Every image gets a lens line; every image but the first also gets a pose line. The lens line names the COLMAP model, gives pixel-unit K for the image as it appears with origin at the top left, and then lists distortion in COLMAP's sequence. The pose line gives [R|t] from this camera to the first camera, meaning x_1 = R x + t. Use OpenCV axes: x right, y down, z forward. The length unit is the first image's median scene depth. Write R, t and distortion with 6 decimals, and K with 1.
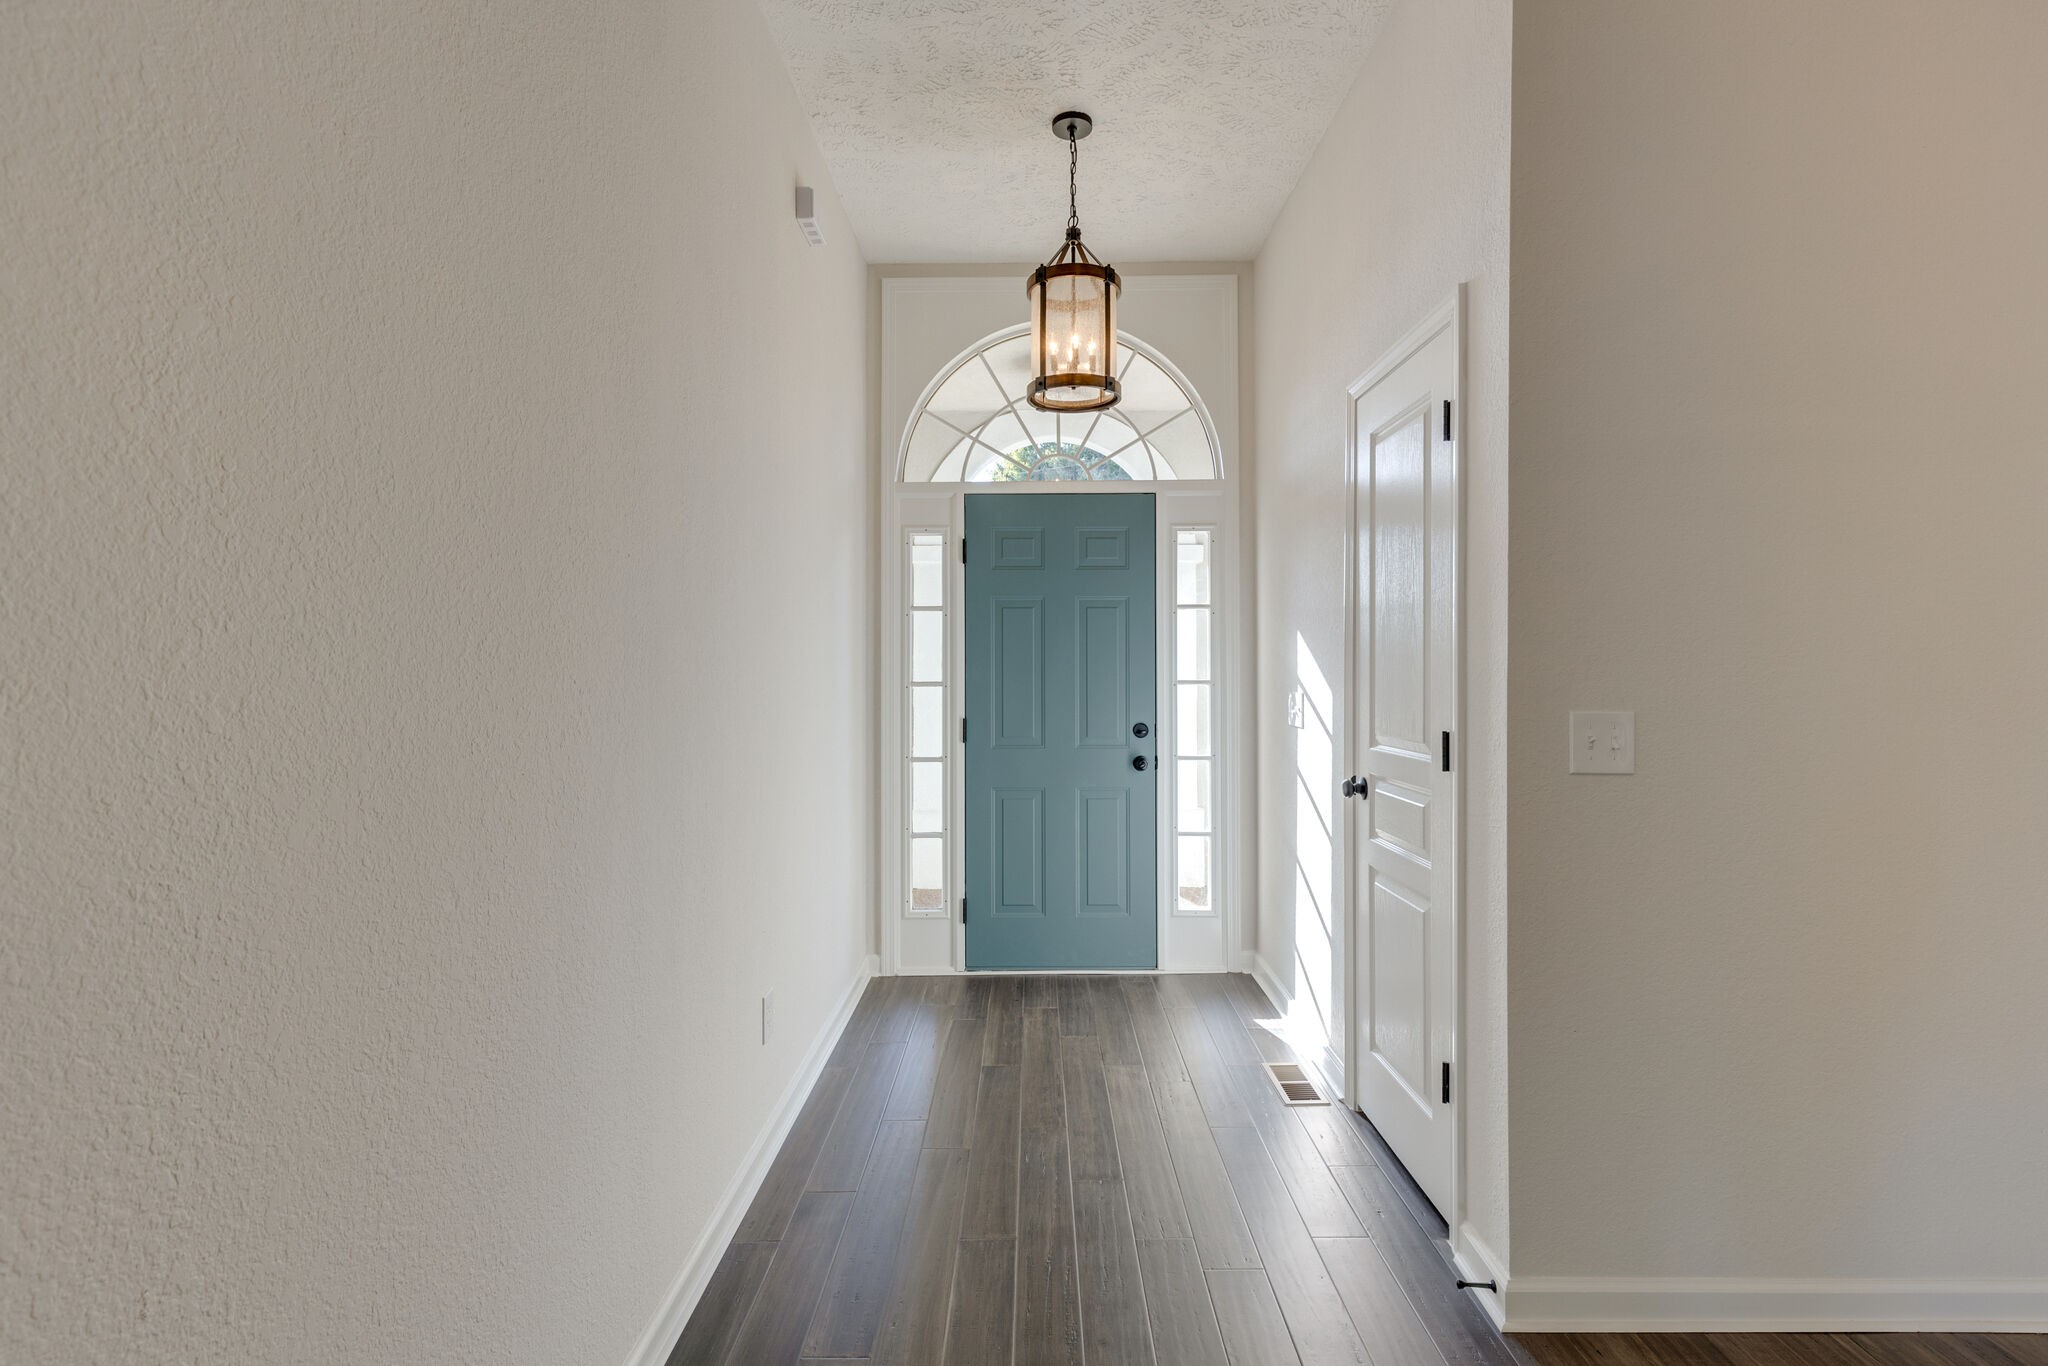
lens RADIAL K [[919.0, 0, 1015.6], [0, 919.0, 667.0], [0, 0, 1]] dist [0.007317, 0.000320]
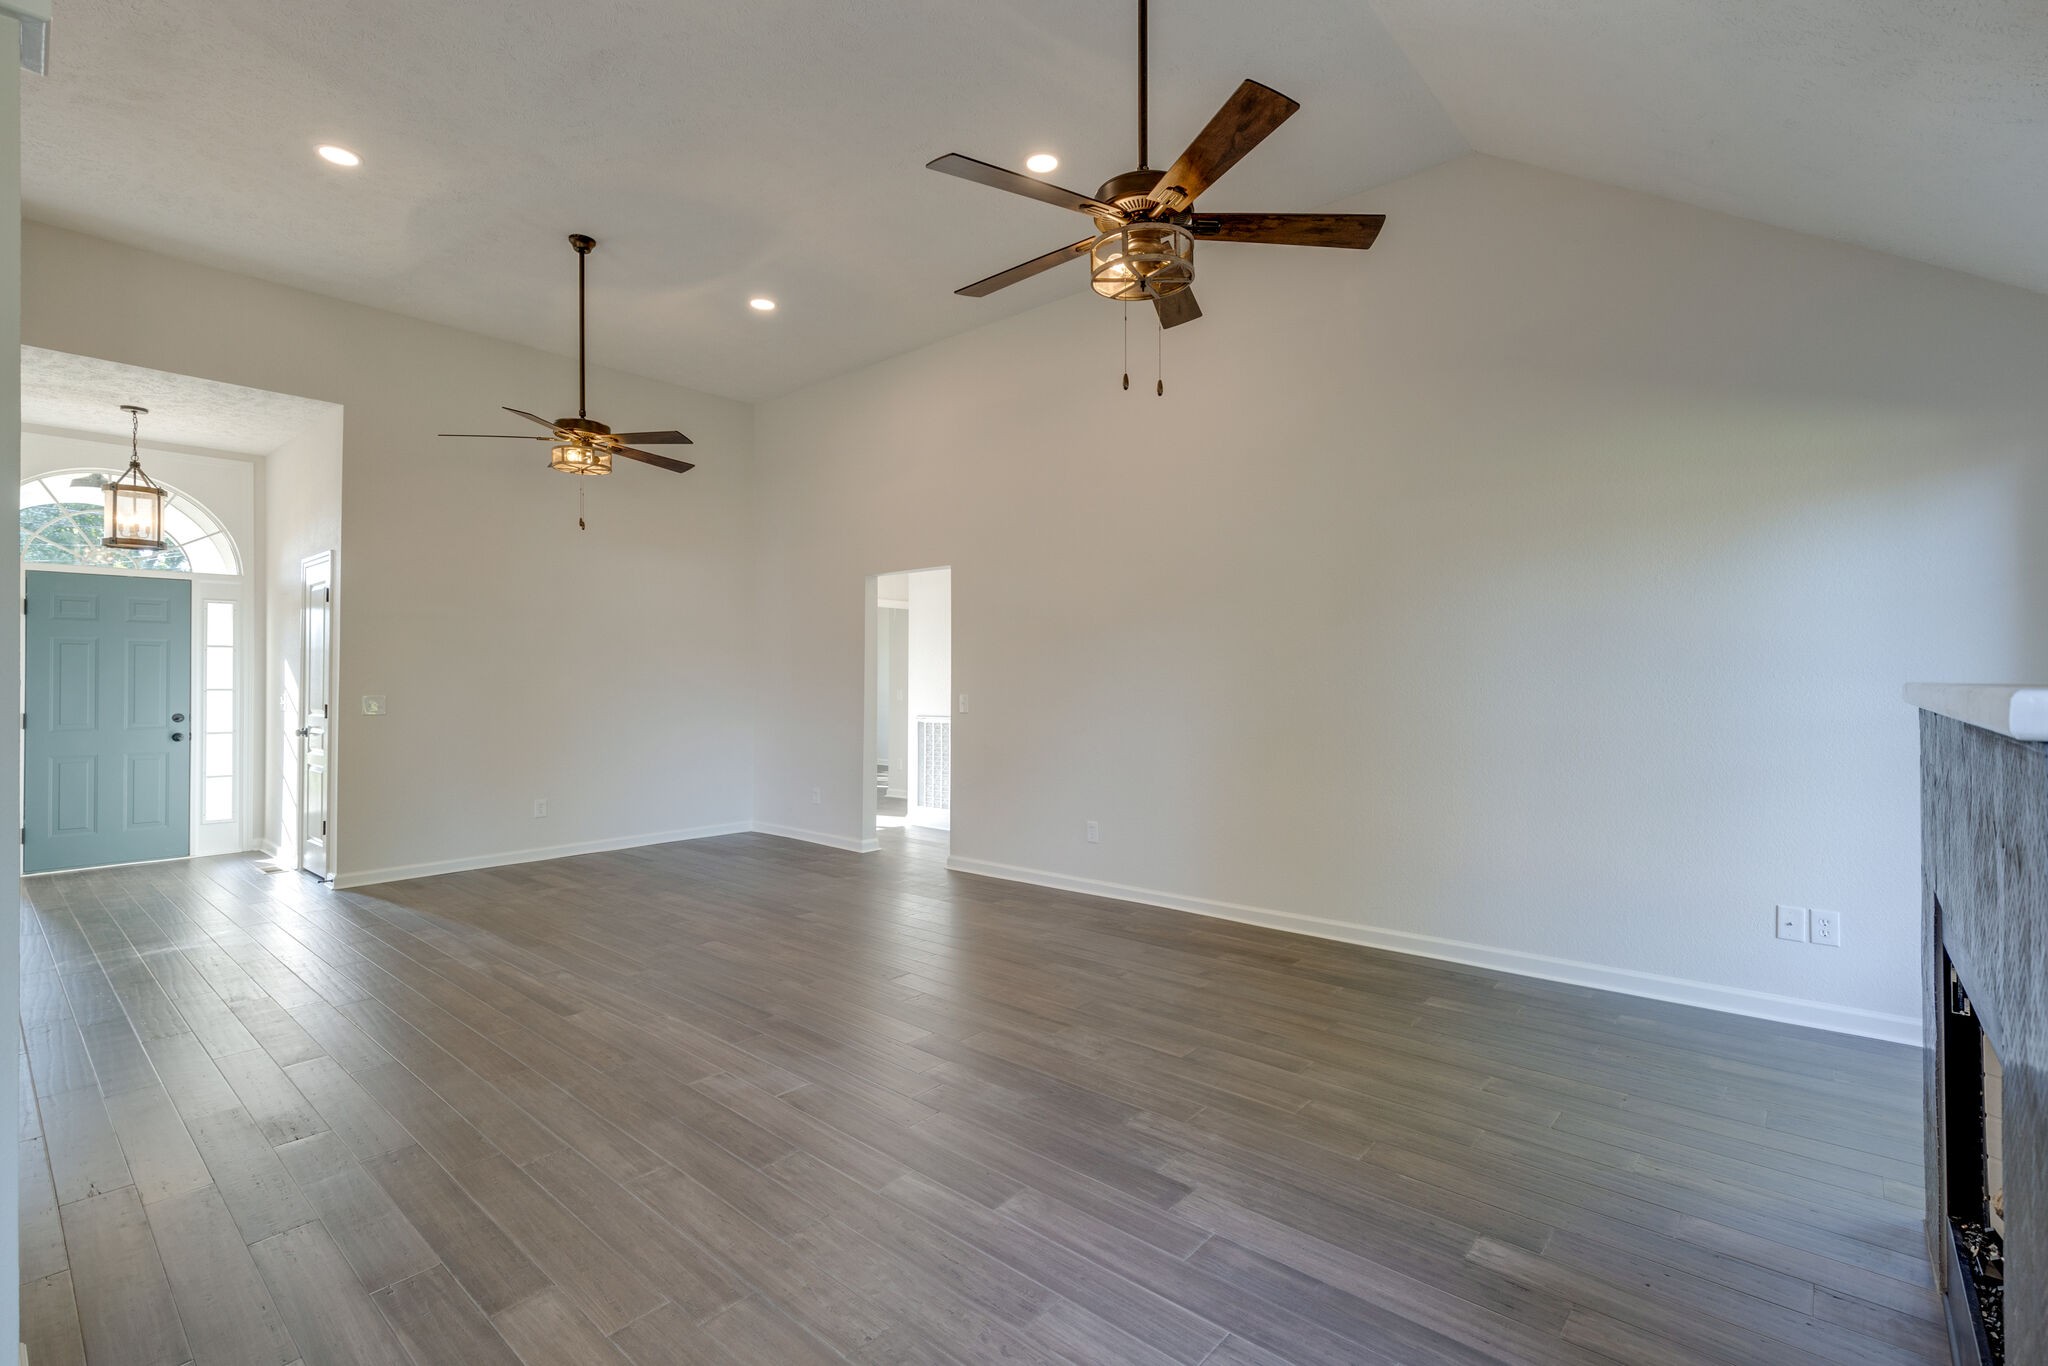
lens RADIAL K [[919.0, 0, 1038.2], [0, 919.0, 680.2], [0, 0, 1]] dist [0.007317, 0.000320]
pose [[0.631802, 0.007882, 0.775090, -0.189410], [-0.003434, 0.999967, -0.007370, 0.005719], [-0.775122, 0.001995, 0.631808, -1.341914]]
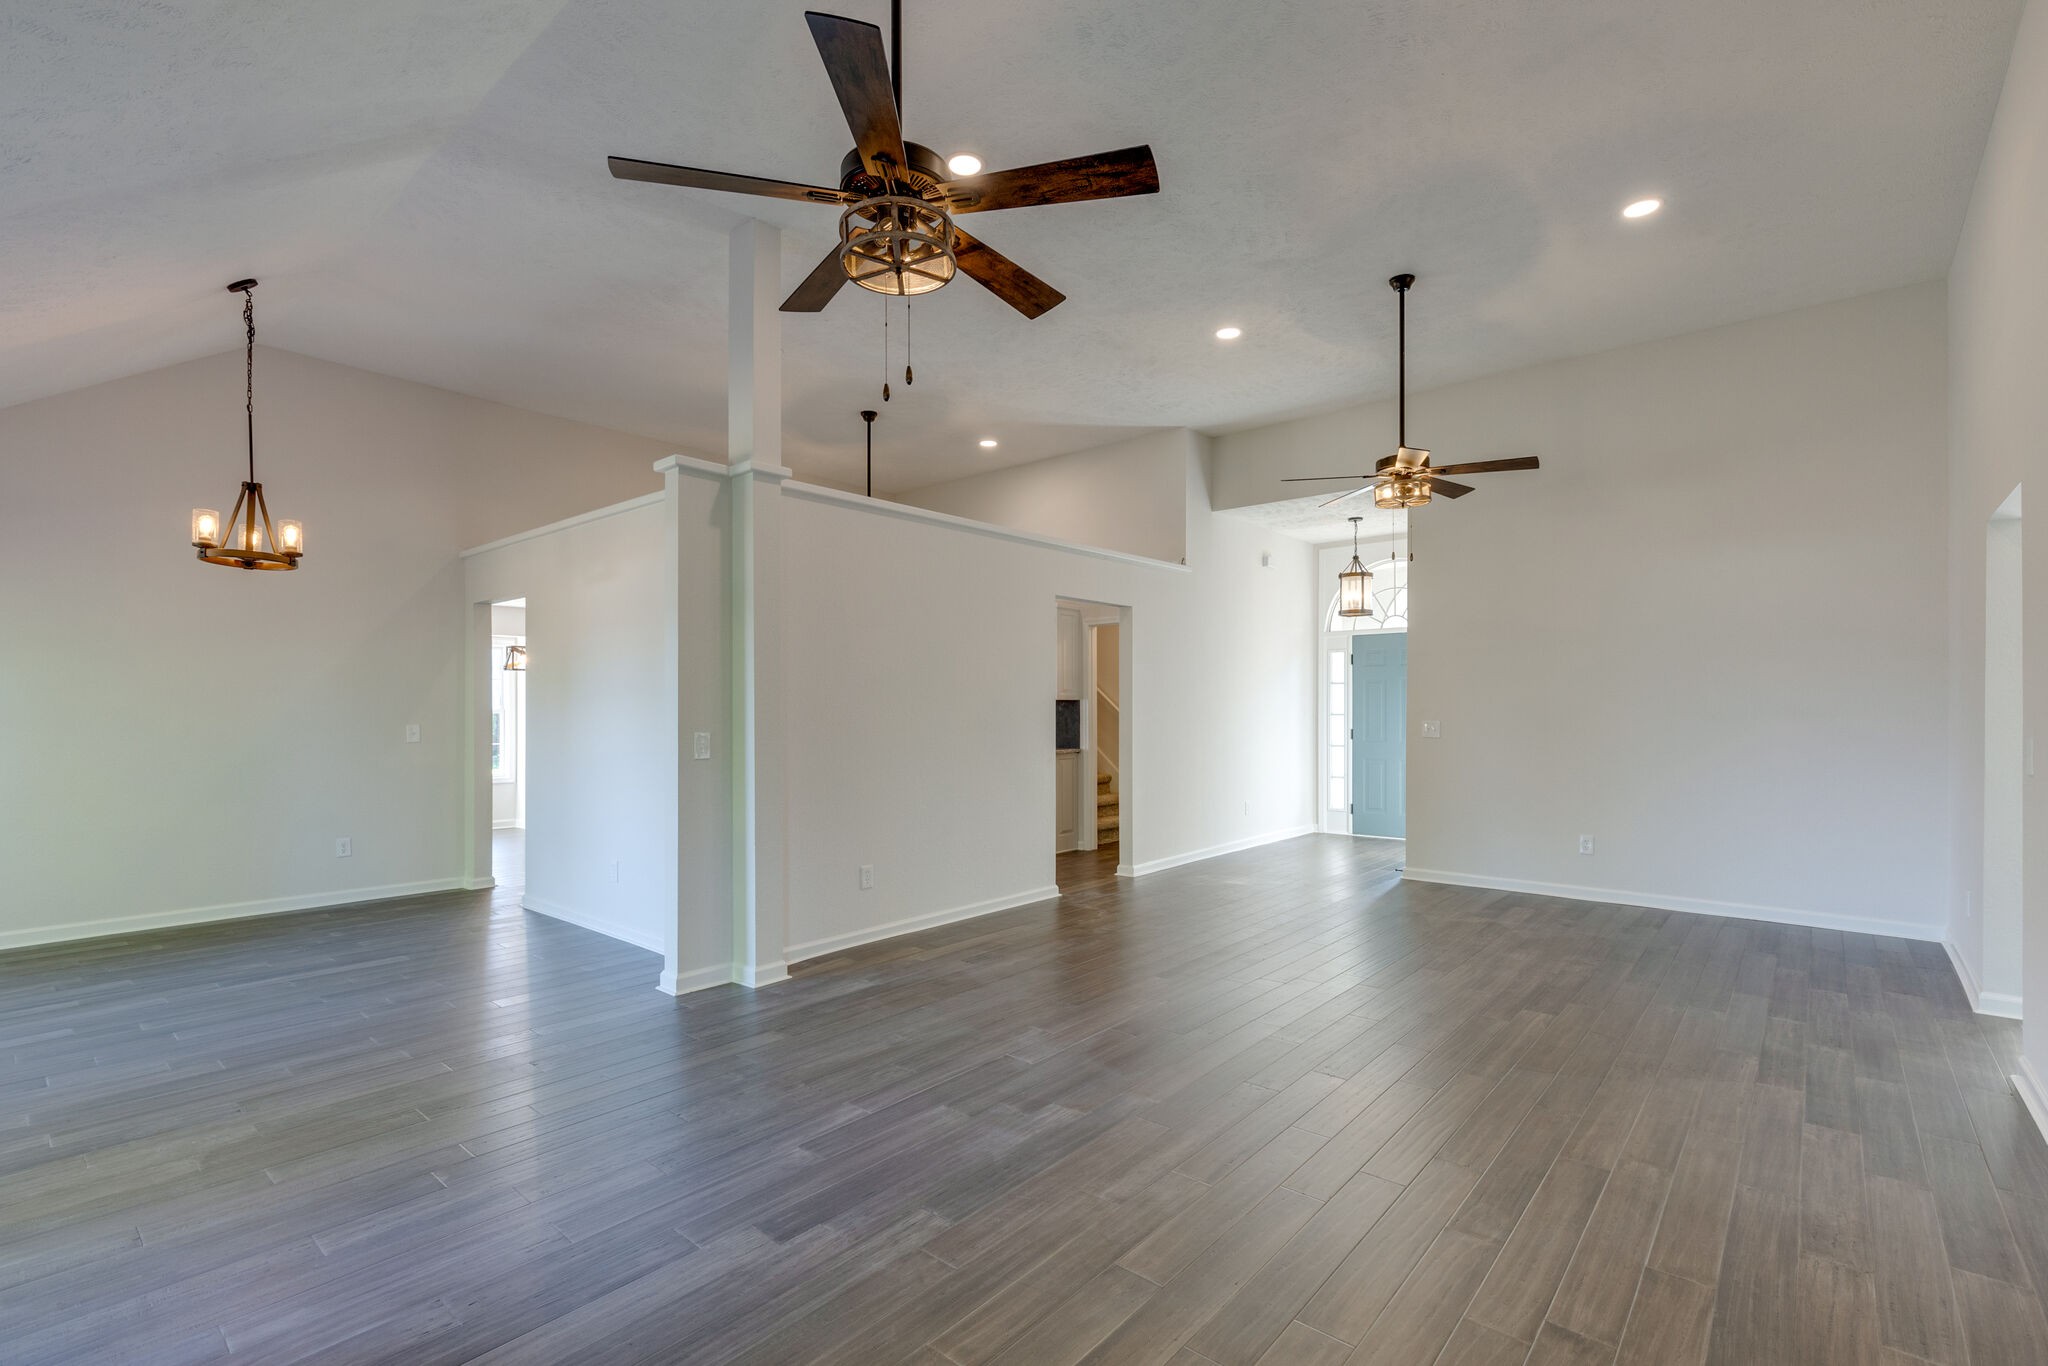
lens RADIAL K [[919.0, 0, 1036.8], [0, 919.0, 705.1], [0, 0, 1]] dist [0.007317, 0.000320]
pose [[0.776319, -0.000444, -0.630340, 0.820551], [-0.000209, 1.000000, -0.000963, -0.004106], [0.630340, 0.000879, 0.776319, -1.387530]]
